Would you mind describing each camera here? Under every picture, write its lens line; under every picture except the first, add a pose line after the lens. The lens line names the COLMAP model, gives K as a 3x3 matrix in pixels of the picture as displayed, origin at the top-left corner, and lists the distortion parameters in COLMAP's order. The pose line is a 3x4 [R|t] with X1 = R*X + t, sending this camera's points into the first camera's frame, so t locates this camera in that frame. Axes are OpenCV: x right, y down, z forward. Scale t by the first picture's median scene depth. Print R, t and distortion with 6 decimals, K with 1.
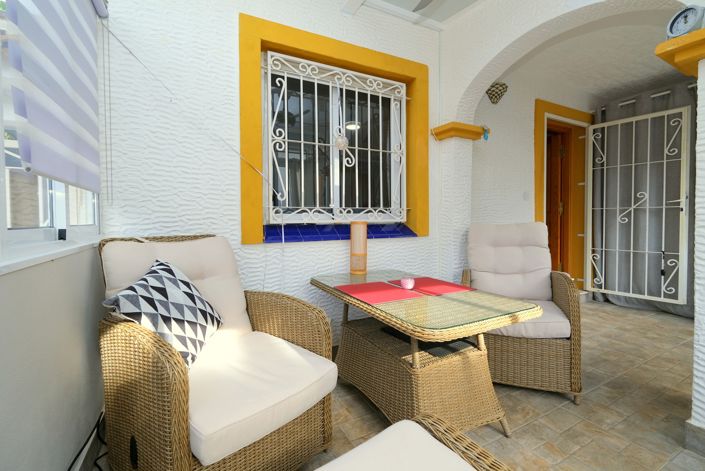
lens RADIAL K [[310.0, 0, 352.5], [0, 310.0, 235.5], [0, 0, 1]] dist [0.046708, 0.000027]
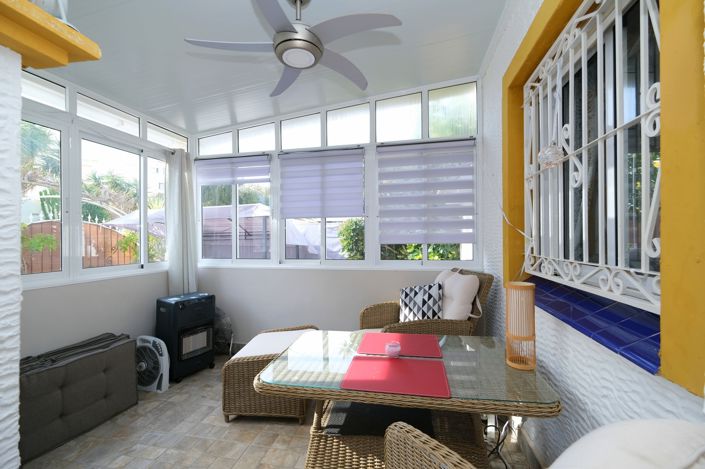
lens RADIAL K [[310.0, 0, 352.5], [0, 310.0, 234.5], [0, 0, 1]] dist [0.046708, 0.000027]
pose [[-0.637418, 0.013075, -0.770407, 1.250341], [-0.019841, 0.999246, 0.033375, -0.278035], [0.770263, 0.036560, -0.636678, 1.964723]]
